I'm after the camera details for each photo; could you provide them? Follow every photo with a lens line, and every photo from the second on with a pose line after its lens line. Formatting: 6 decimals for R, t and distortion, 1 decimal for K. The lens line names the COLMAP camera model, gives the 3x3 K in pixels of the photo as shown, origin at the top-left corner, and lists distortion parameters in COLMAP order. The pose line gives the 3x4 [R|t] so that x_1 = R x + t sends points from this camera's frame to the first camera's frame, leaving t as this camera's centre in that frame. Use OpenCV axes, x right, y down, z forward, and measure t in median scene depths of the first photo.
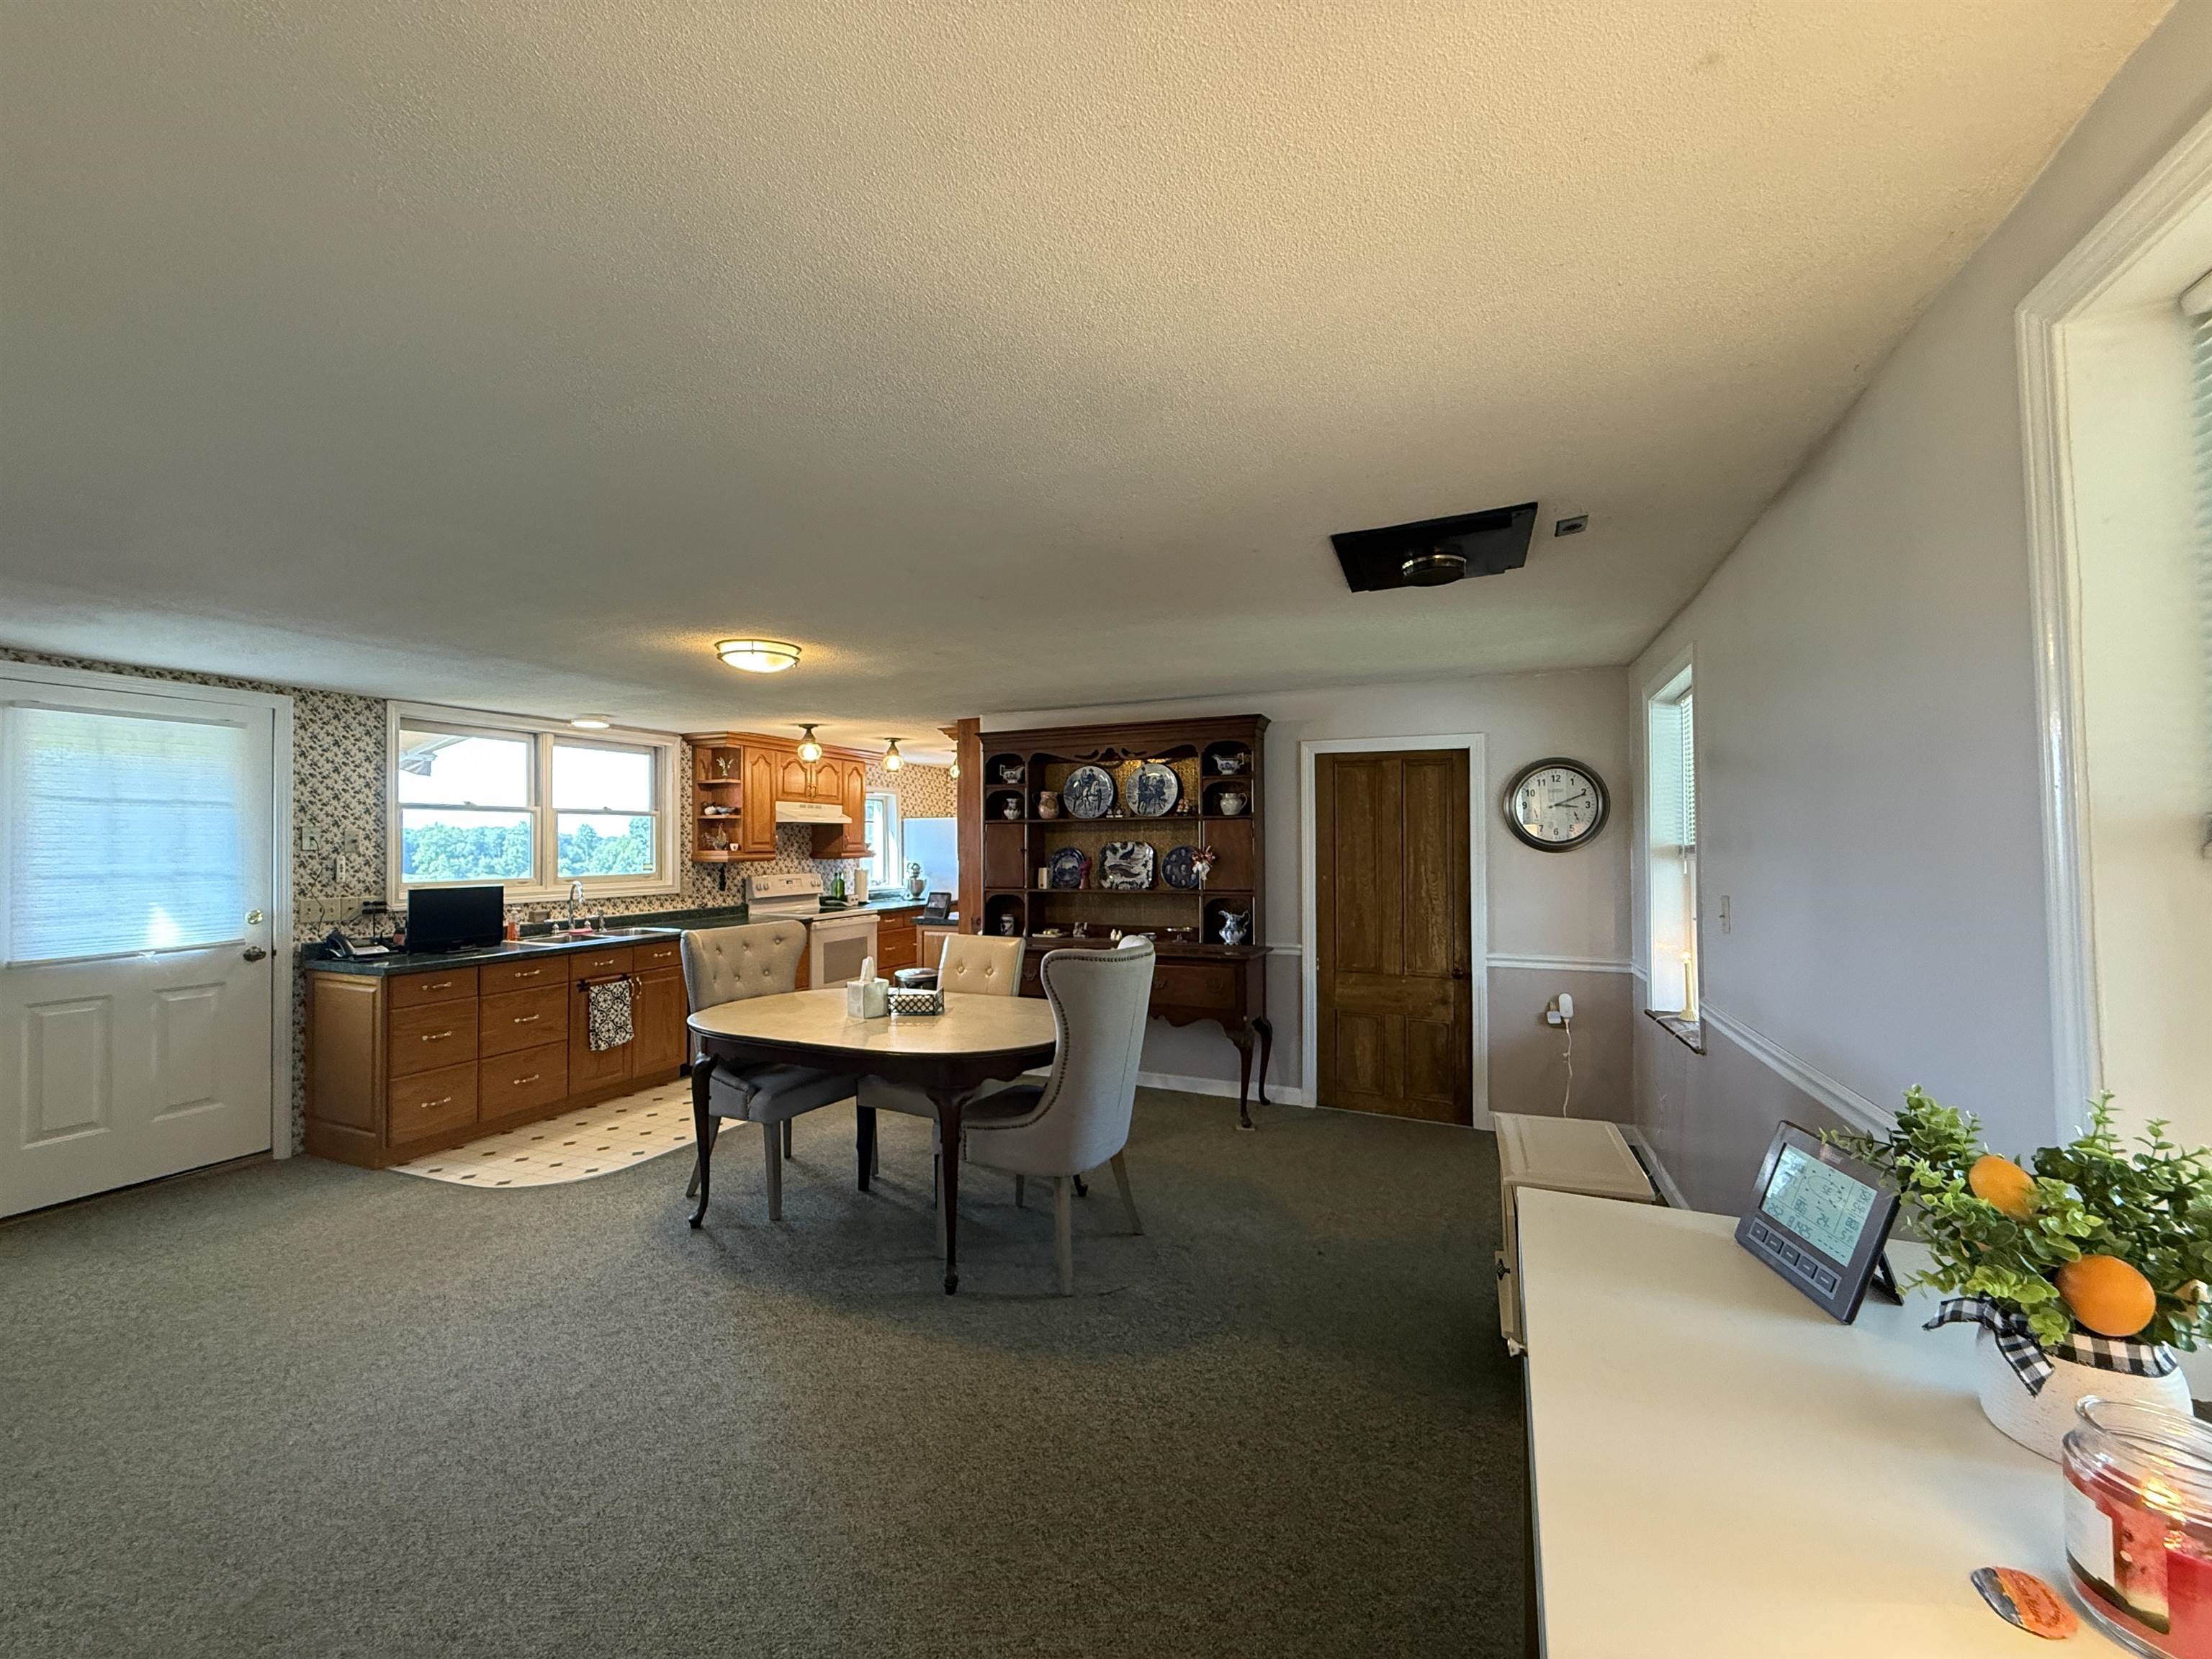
lens RADIAL K [[880.5, 0, 1099.6], [0, 880.5, 830.0], [0, 0, 1]] dist [0.000717, 0.000388]
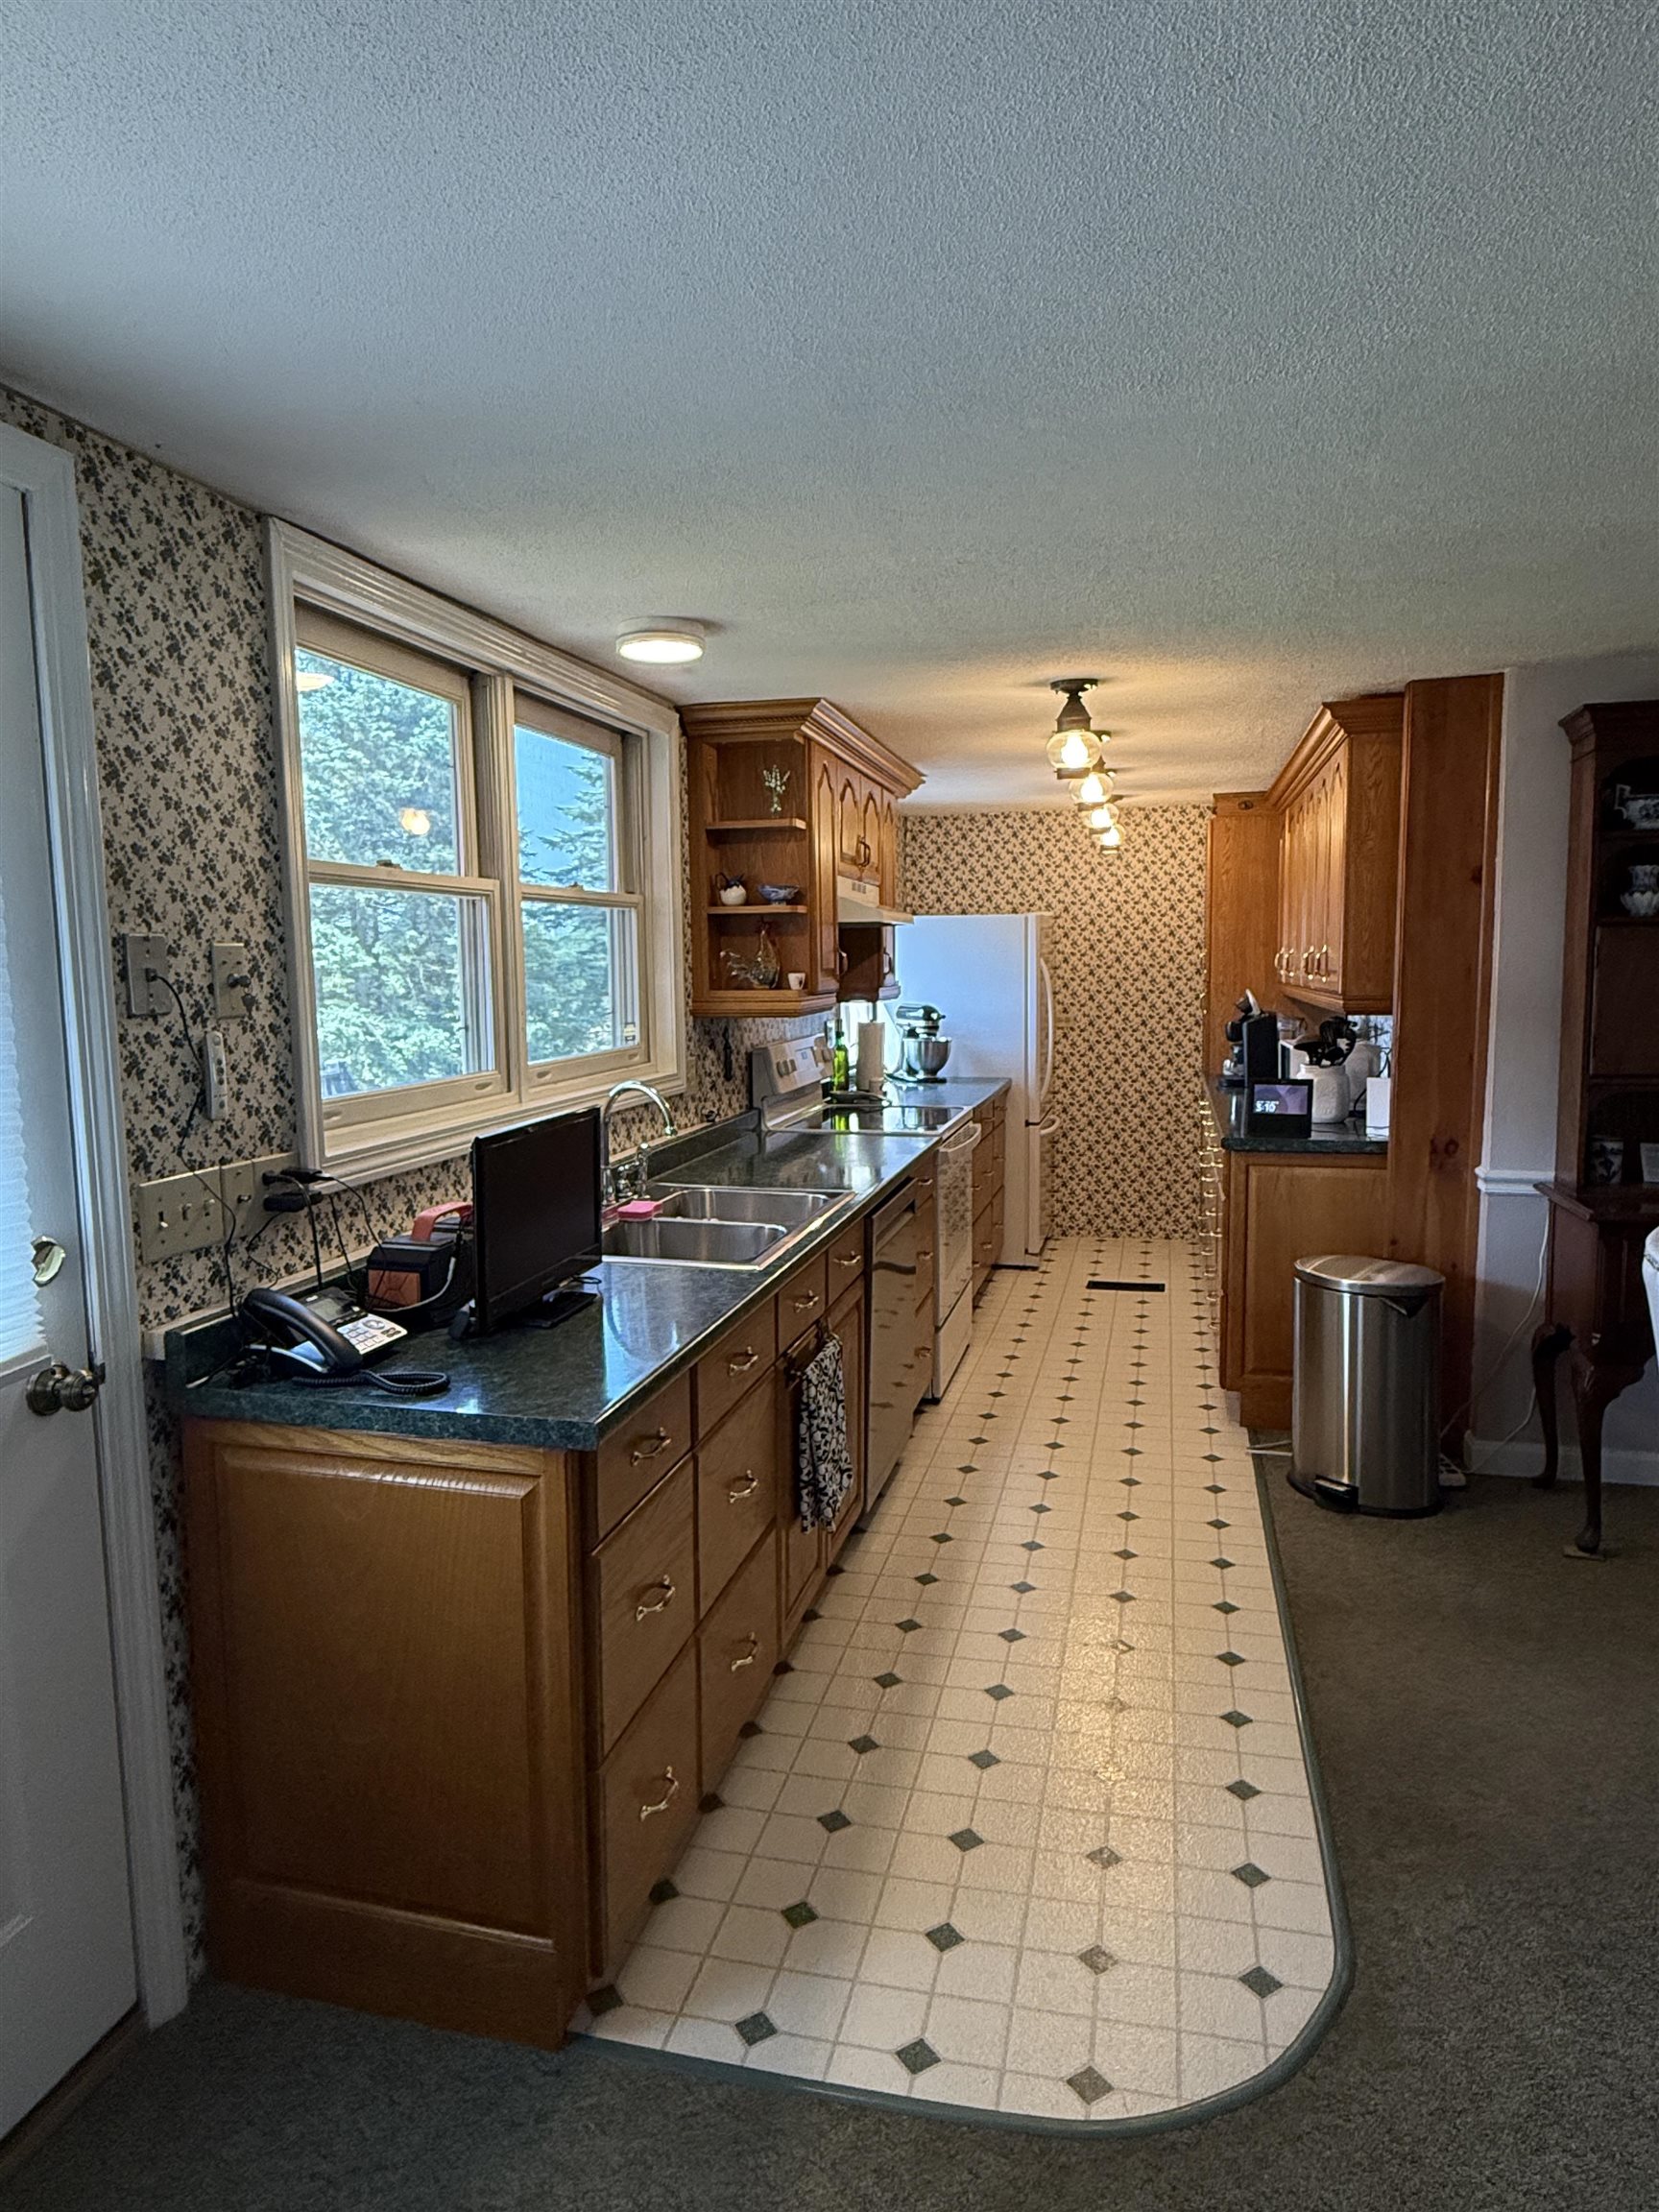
lens RADIAL K [[1334.6, 0, 828.0], [0, 1334.6, 1099.4], [0, 0, 1]] dist [-0.000280, 0.000165]
pose [[0.987839, -0.020624, 0.154105, -0.620312], [0.001987, 0.992756, 0.120128, -0.002025], [-0.155466, -0.118361, 0.980725, 0.440855]]
